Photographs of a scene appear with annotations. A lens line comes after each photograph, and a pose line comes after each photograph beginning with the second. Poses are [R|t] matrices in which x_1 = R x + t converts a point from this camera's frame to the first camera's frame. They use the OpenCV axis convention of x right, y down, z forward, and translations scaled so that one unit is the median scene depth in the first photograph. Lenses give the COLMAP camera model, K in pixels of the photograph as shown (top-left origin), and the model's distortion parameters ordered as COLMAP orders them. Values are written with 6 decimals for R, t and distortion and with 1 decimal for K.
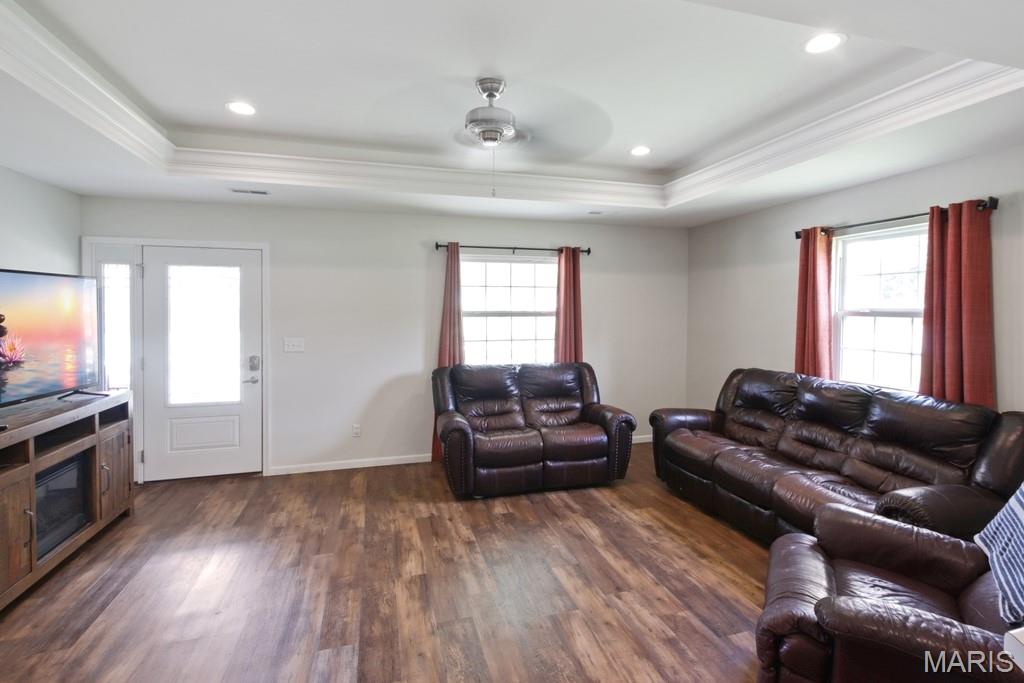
lens RADIAL K [[481.6, 0, 512.9], [0, 481.6, 311.0], [0, 0, 1]] dist [0.001676, 0.000297]
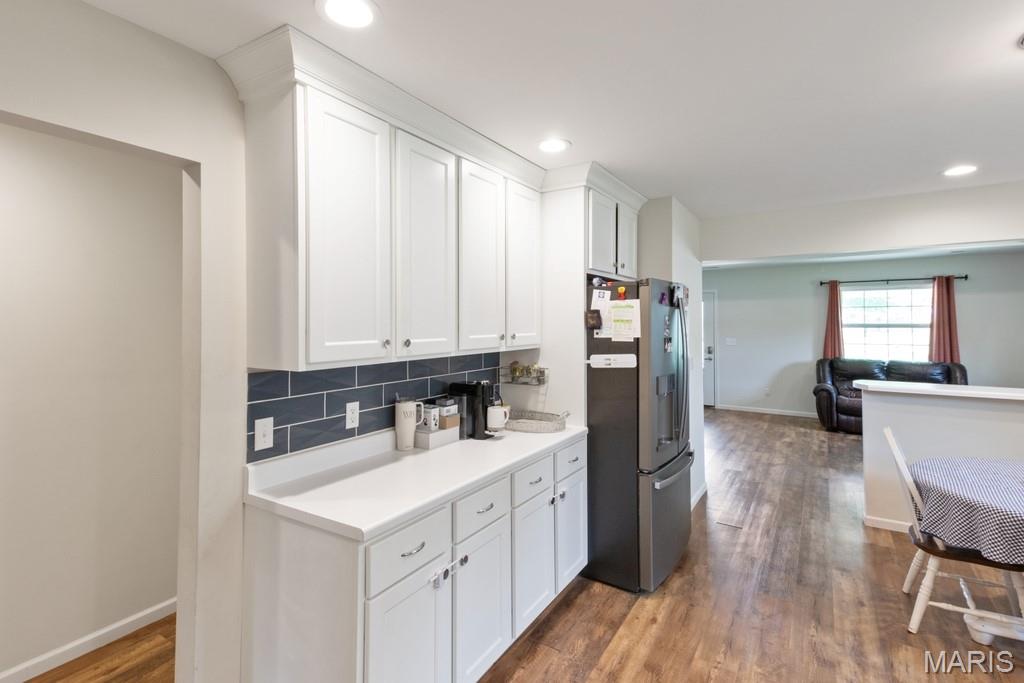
lens RADIAL K [[490.5, 0, 495.8], [0, 490.5, 321.3], [0, 0, 1]] dist [0.025260, -0.000176]
pose [[0.650133, -0.003475, -0.759812, 0.400510], [-0.000215, 0.999989, -0.004758, 0.000007], [0.759820, 0.003257, 0.650125, -0.917834]]
